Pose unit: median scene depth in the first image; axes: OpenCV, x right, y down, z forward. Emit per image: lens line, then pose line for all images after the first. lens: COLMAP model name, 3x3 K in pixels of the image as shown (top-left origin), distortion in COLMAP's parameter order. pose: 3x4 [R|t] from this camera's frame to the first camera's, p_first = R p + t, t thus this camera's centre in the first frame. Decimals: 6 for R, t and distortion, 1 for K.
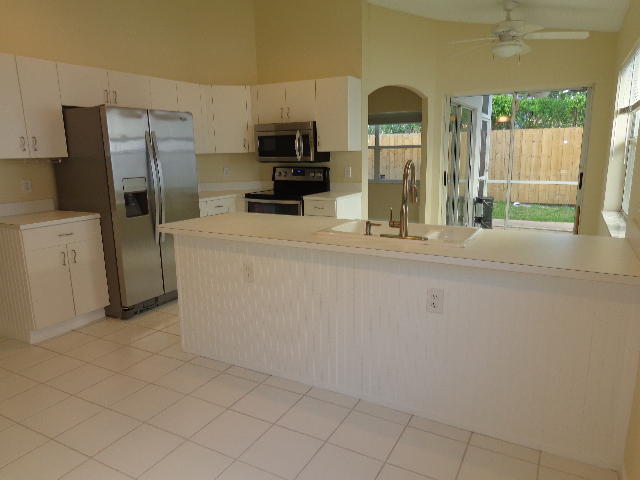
lens RADIAL K [[451.5, 0, 320.0], [0, 451.5, 240.0], [0, 0, 1]] dist [0.002002, 0.003627]
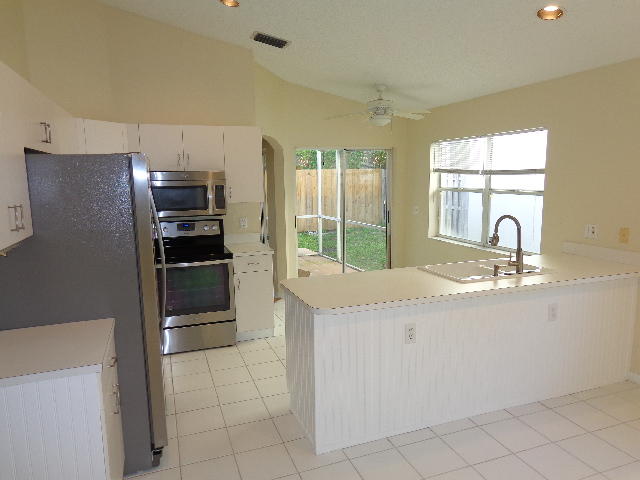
lens RADIAL K [[451.5, 0, 320.0], [0, 451.5, 240.0], [0, 0, 1]] dist [0.002002, 0.003627]
pose [[0.648253, -0.099855, 0.754849, -0.709047], [0.152787, 0.988259, -0.000480, -0.112450], [-0.745938, 0.115642, 0.655899, 0.326162]]
